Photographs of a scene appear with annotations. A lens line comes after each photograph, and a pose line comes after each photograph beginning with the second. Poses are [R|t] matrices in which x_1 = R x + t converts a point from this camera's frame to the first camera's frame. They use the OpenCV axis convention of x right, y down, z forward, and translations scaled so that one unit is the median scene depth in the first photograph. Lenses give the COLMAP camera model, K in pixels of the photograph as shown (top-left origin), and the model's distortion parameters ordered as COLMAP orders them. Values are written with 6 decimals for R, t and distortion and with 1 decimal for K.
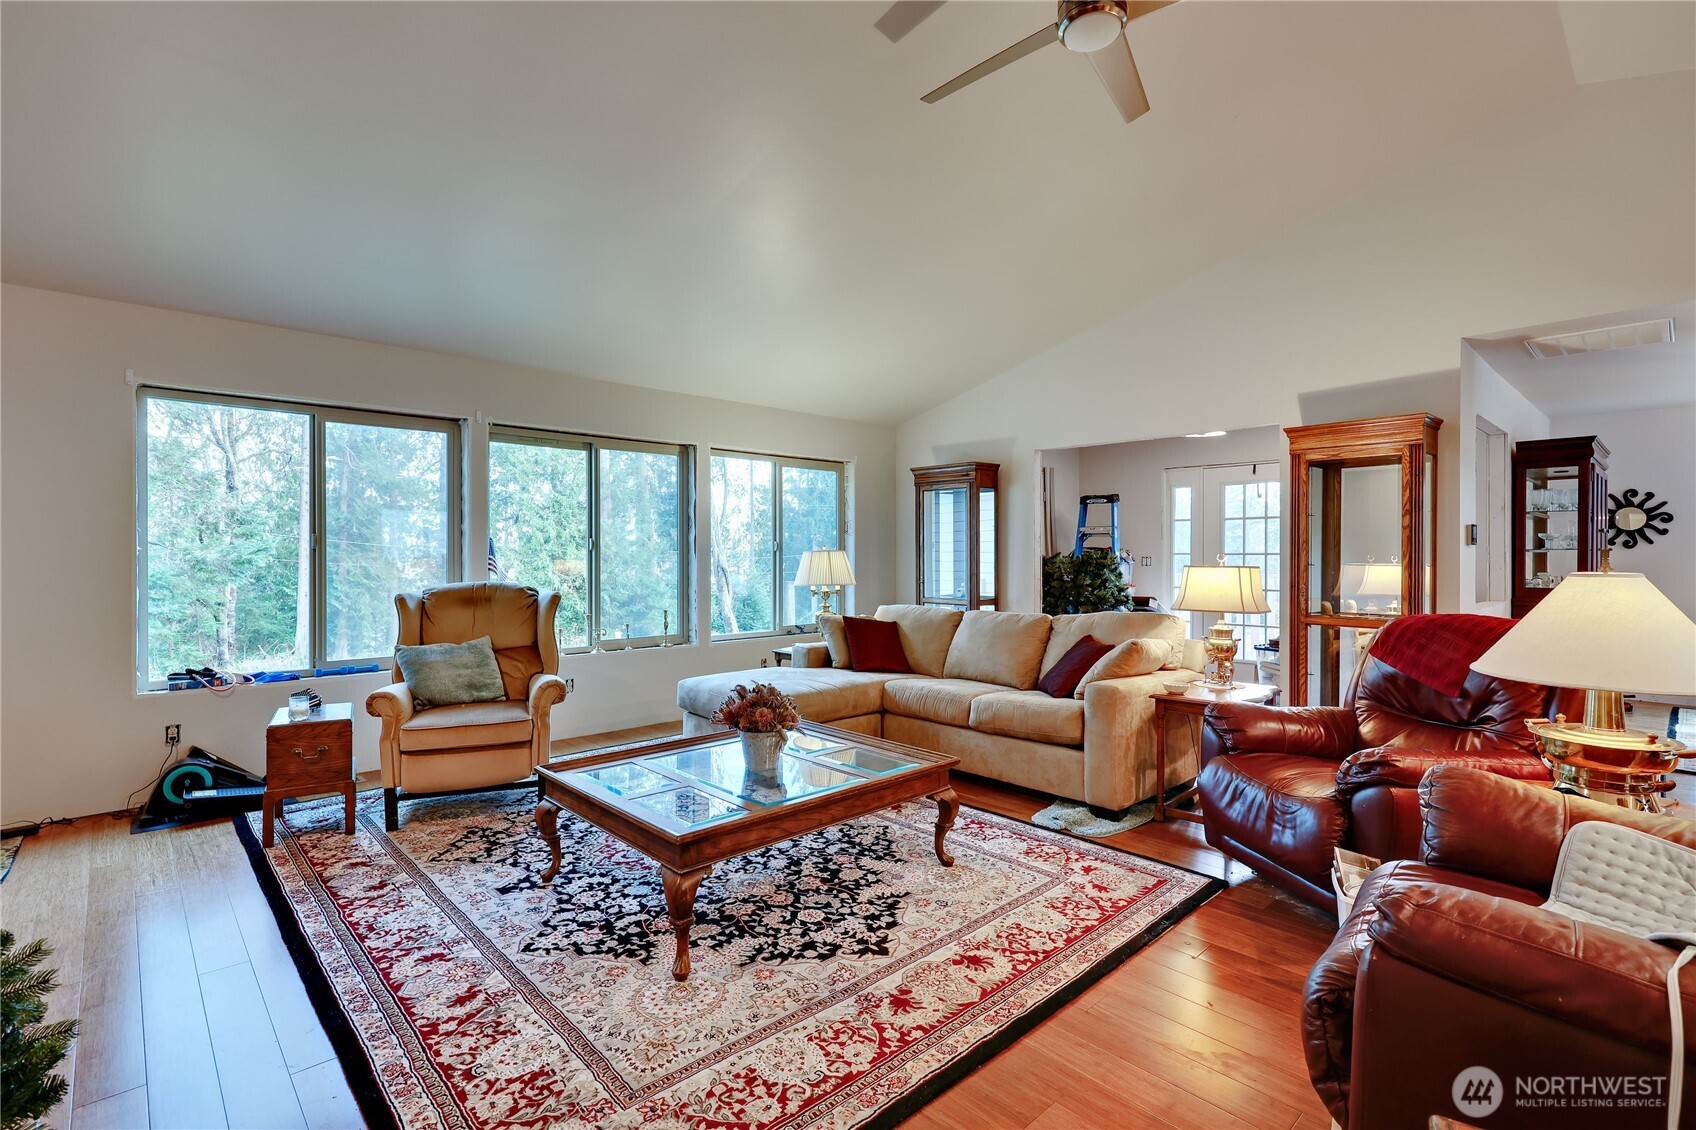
lens RADIAL K [[785.4, 0, 848.0], [0, 785.4, 565.0], [0, 0, 1]] dist [0.000500, 0.000249]
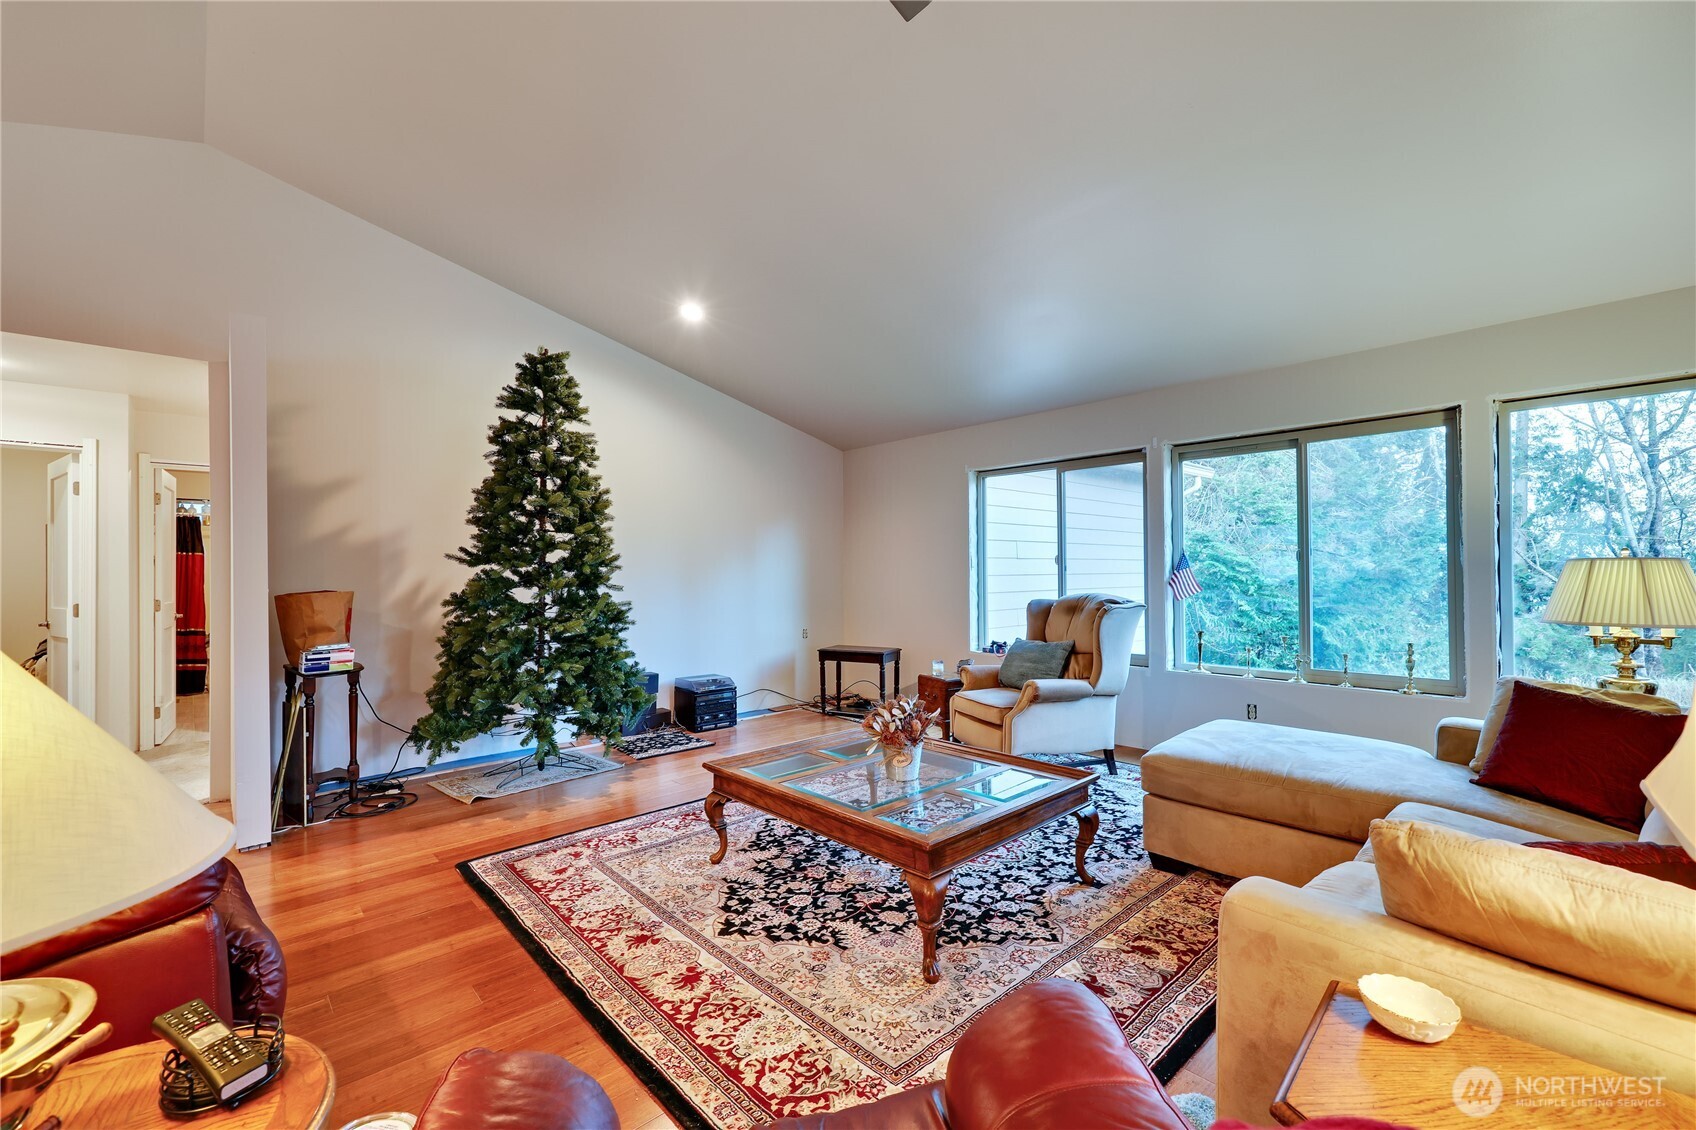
lens RADIAL K [[710.3, 0, 848.0], [0, 710.3, 565.0], [0, 0, 1]] dist [0.000293, 0.000138]
pose [[-0.009791, -0.009217, -0.999910, 0.969162], [-0.003845, 0.999950, -0.009180, -0.015505], [0.999945, 0.003754, -0.009826, 1.093551]]
